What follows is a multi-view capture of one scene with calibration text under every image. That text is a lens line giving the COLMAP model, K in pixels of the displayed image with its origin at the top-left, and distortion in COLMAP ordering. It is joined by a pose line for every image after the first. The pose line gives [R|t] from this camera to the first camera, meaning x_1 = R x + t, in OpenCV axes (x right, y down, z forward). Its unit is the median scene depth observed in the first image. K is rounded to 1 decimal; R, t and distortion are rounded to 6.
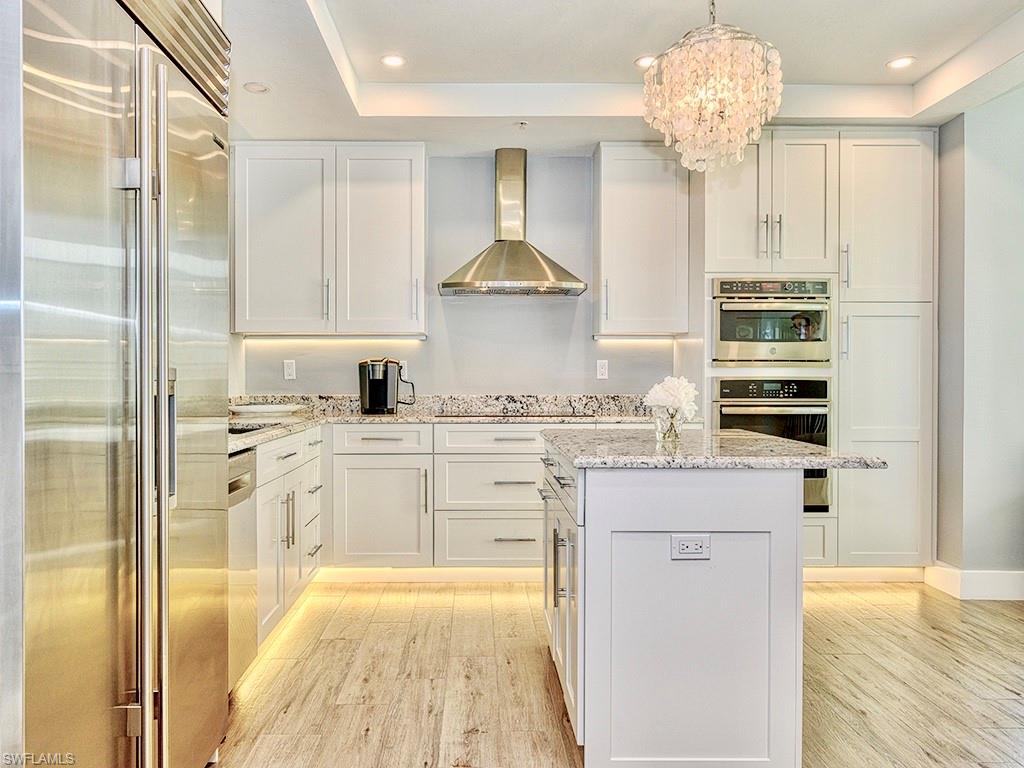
lens RADIAL K [[685.2, 0, 511.8], [0, 685.2, 379.9], [0, 0, 1]] dist [0.003846, -0.001876]
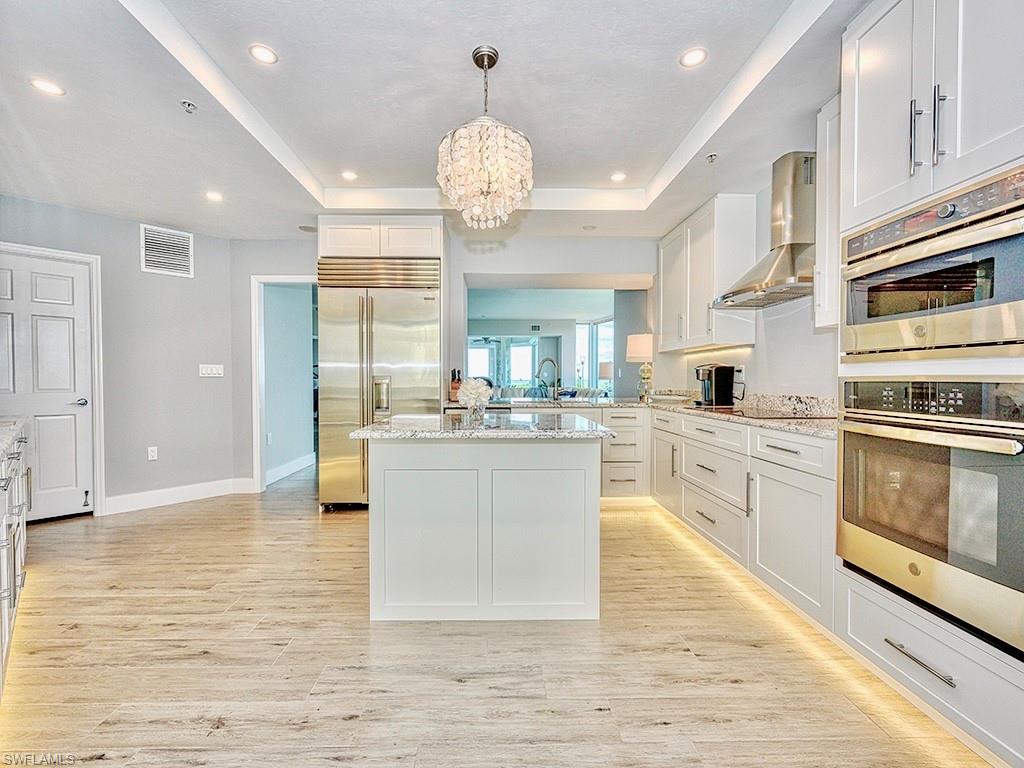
lens RADIAL K [[443.3, 0, 506.4], [0, 443.3, 386.5], [0, 0, 1]] dist [-0.001643, -0.000145]
pose [[0.050038, 0.017845, -0.998588, 0.740265], [-0.006667, 0.999824, 0.017533, -0.000176], [0.998725, 0.005780, 0.050148, 0.629384]]
